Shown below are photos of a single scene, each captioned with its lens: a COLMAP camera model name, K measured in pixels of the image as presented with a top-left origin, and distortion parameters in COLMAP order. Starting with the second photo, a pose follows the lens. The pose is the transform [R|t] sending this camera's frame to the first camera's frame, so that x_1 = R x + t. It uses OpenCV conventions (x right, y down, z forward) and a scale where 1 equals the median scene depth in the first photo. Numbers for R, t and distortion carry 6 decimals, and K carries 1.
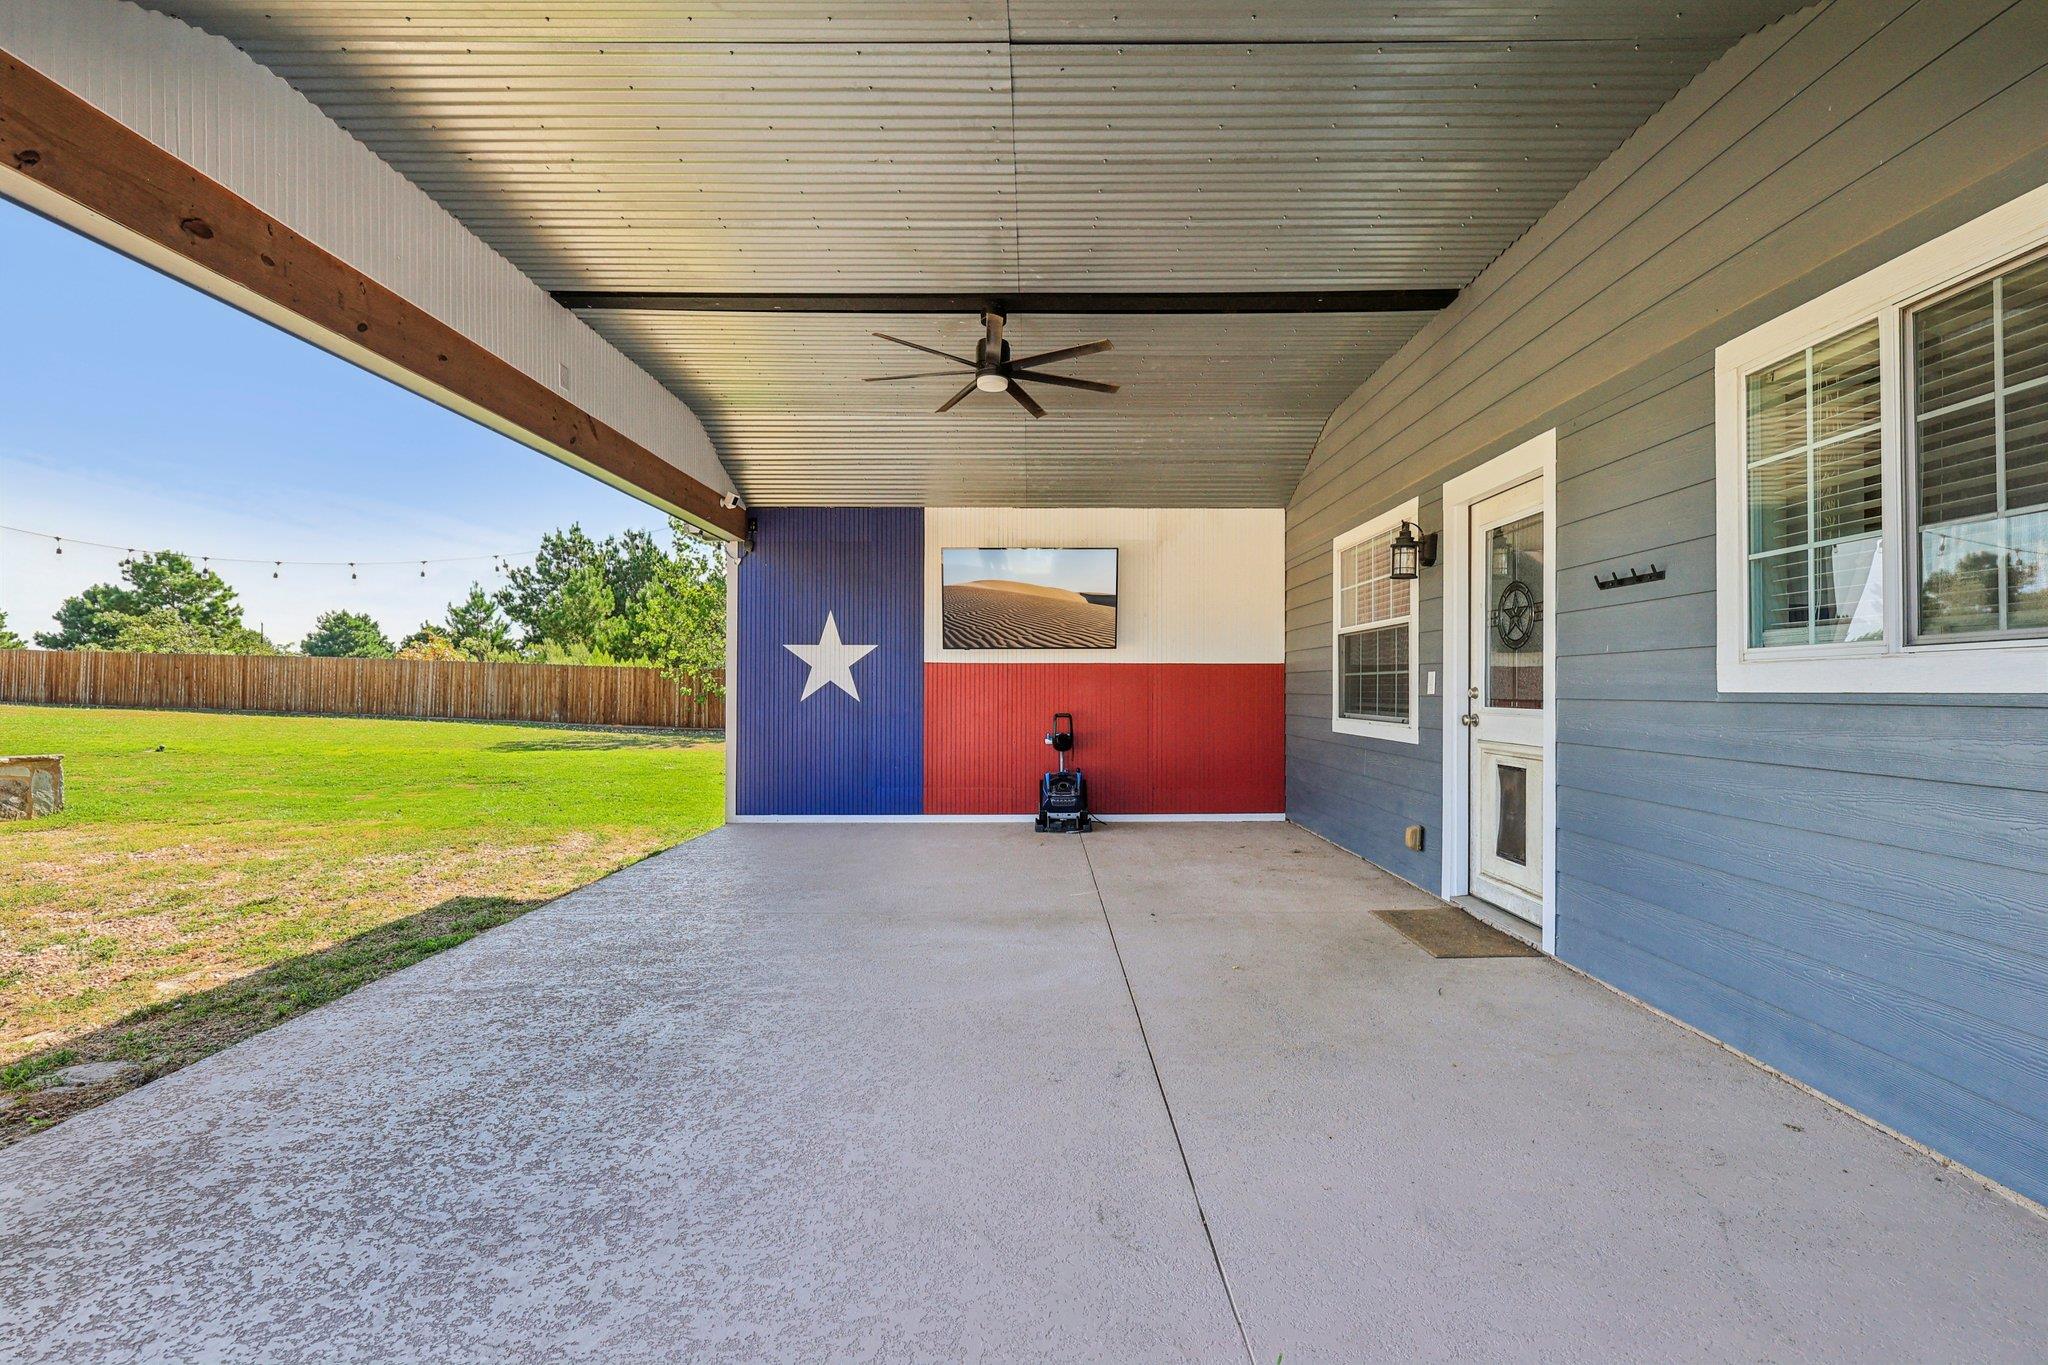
lens RADIAL K [[856.6, 0, 1024.0], [0, 856.6, 682.5], [0, 0, 1]] dist [-0.002254, -0.000281]
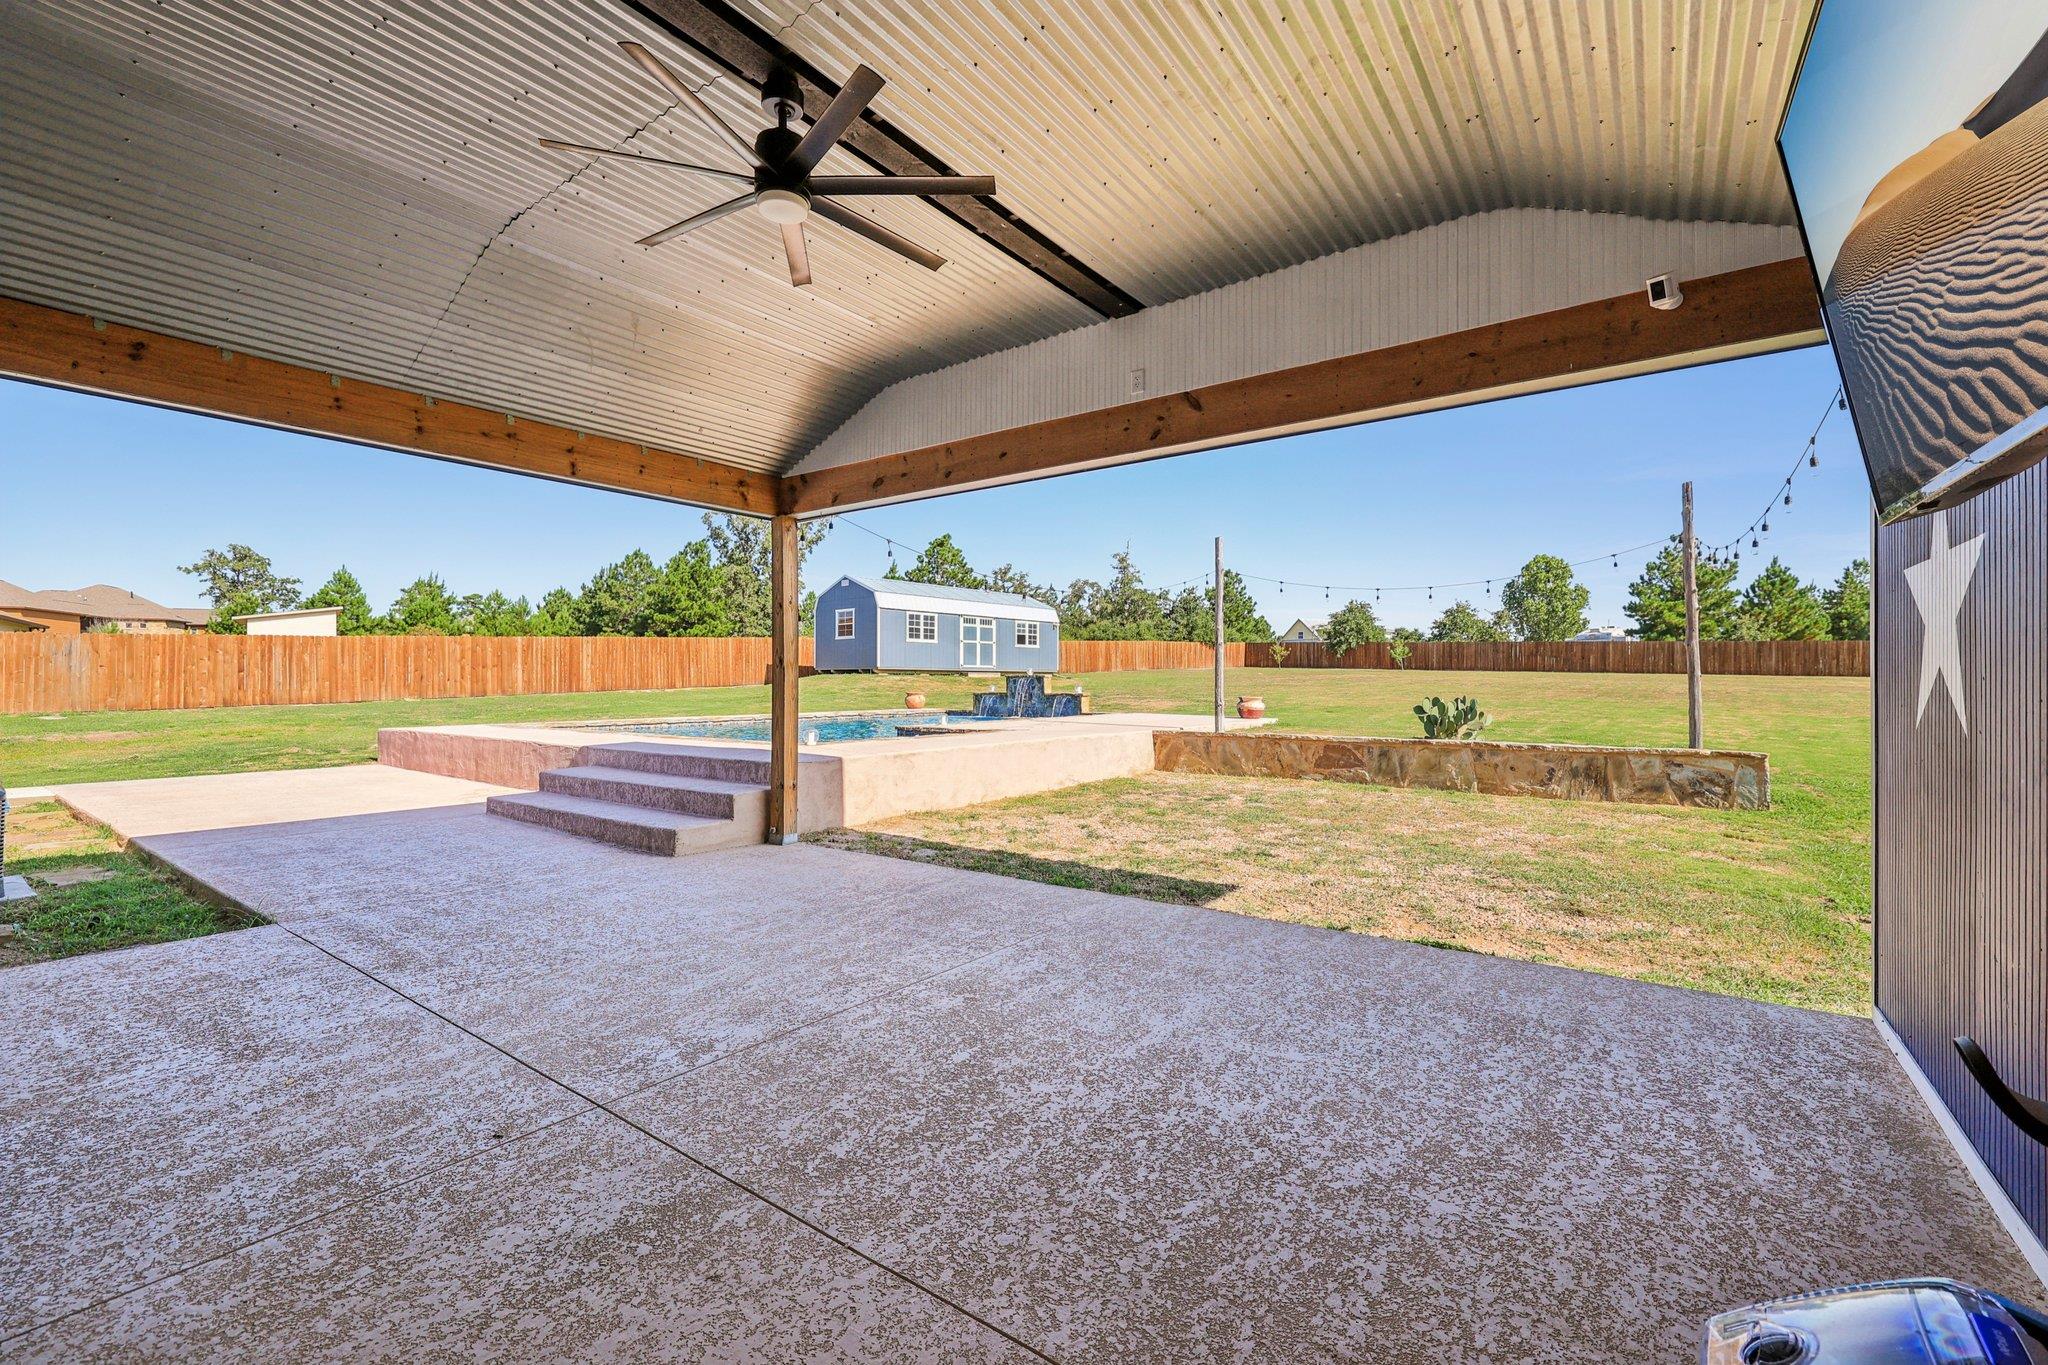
lens RADIAL K [[856.6, 0, 1024.0], [0, 856.6, 682.5], [0, 0, 1]] dist [-0.002254, -0.000281]
pose [[-0.584025, -0.001453, -0.811735, 0.055421], [0.001441, 0.999995, -0.002827, 0.000393], [0.811735, -0.002821, -0.584020, 0.225691]]
